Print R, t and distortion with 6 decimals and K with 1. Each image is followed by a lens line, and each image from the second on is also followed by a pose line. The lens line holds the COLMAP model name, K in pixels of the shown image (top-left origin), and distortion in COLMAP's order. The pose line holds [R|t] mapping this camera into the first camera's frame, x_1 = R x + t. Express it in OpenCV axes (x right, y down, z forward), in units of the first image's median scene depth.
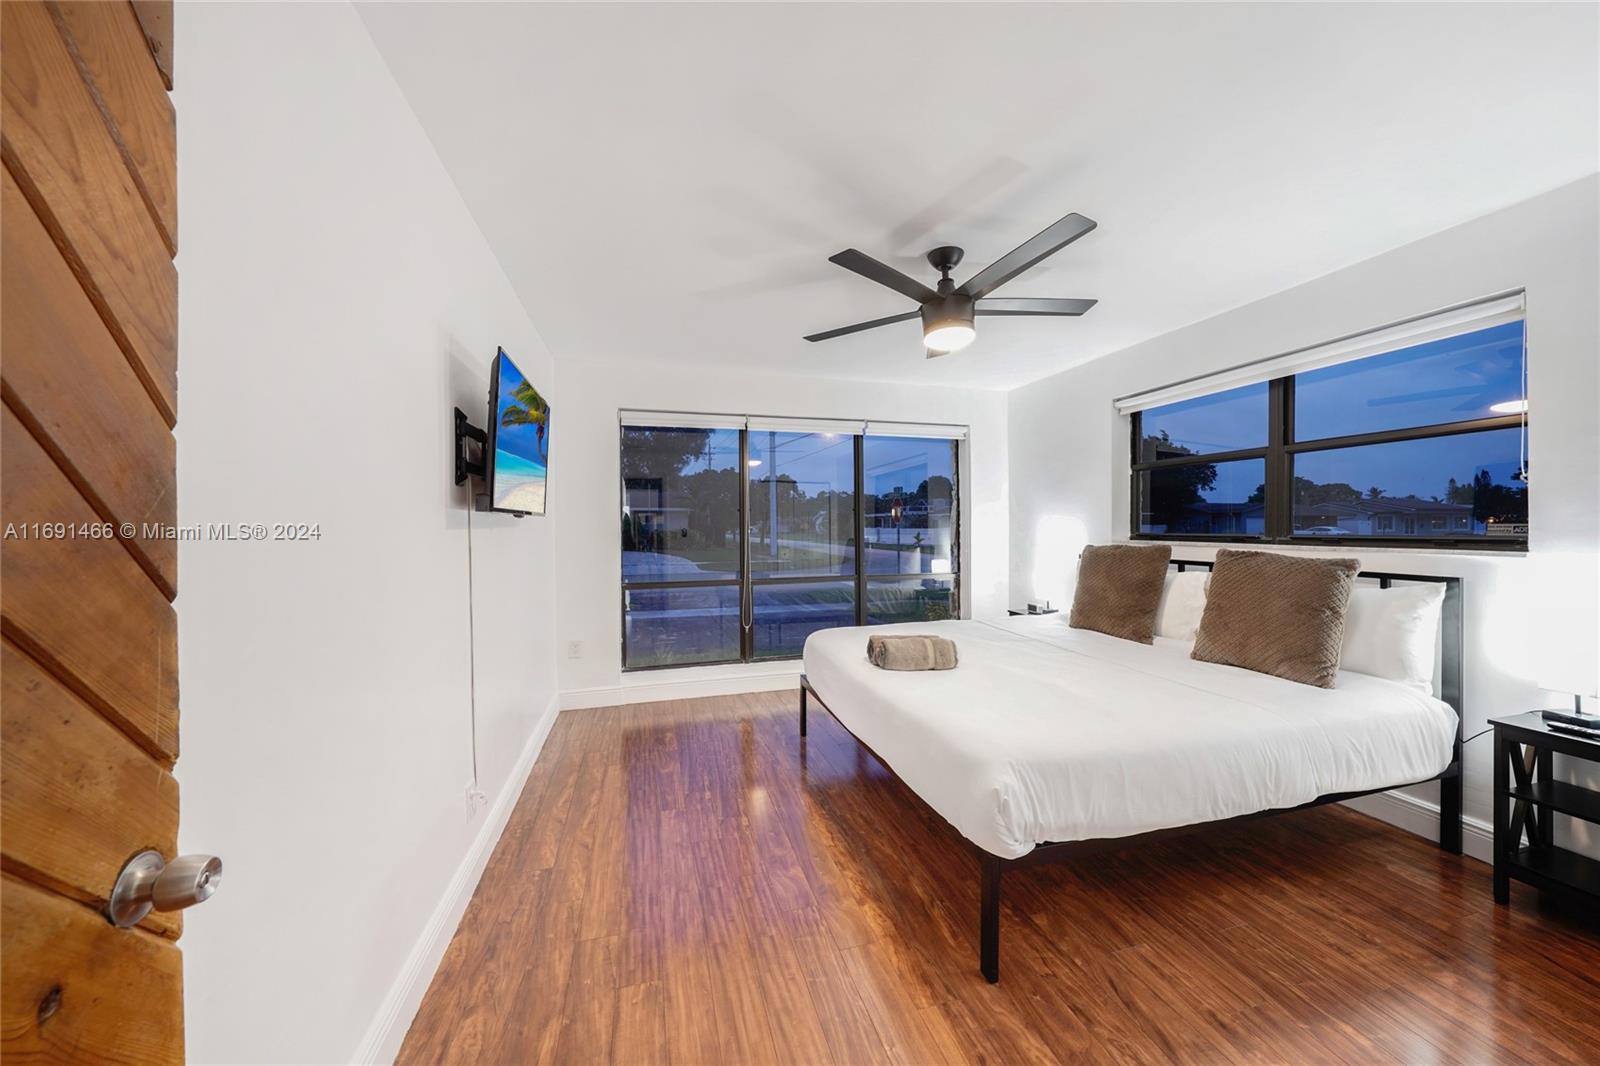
lens RADIAL K [[573.5, 0, 807.7], [0, 573.5, 526.5], [0, 0, 1]] dist [-0.031451, 0.005742]
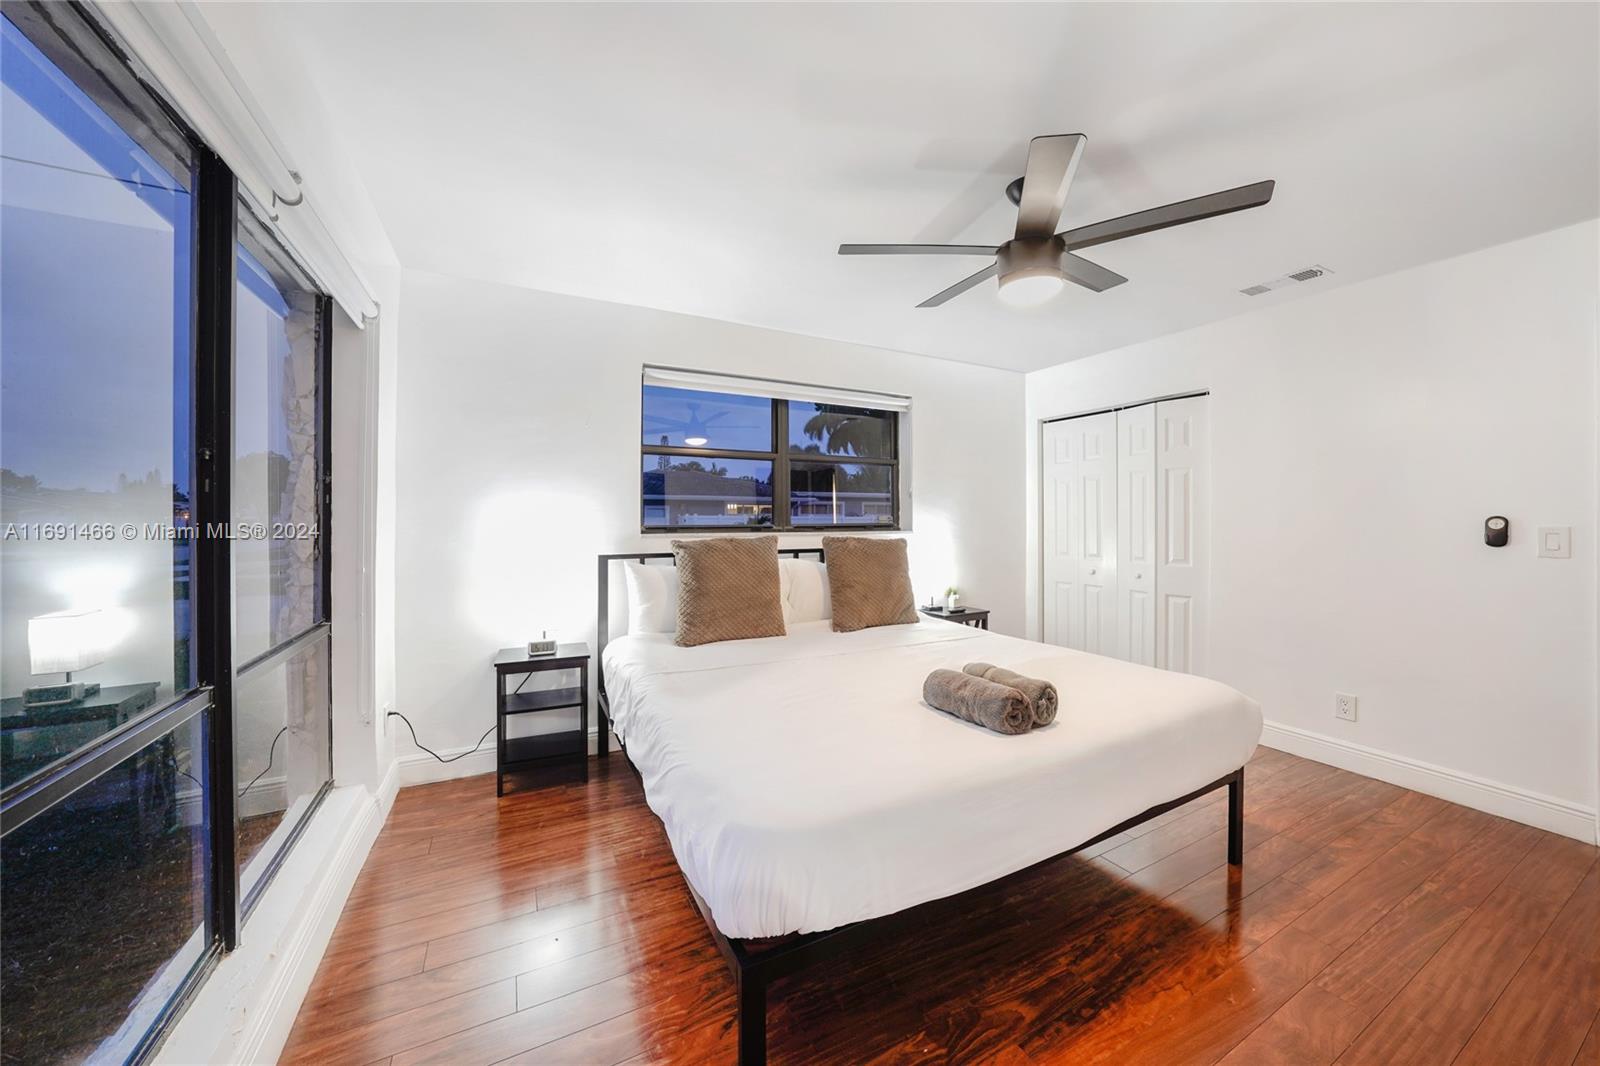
lens RADIAL K [[573.5, 0, 763.6], [0, 573.5, 507.0], [0, 0, 1]] dist [-0.031451, 0.005742]
pose [[-0.198833, 0.017544, 0.979876, -0.456488], [-0.000675, 0.999837, -0.018038, -0.000822], [-0.980033, -0.004248, -0.198789, 1.429847]]
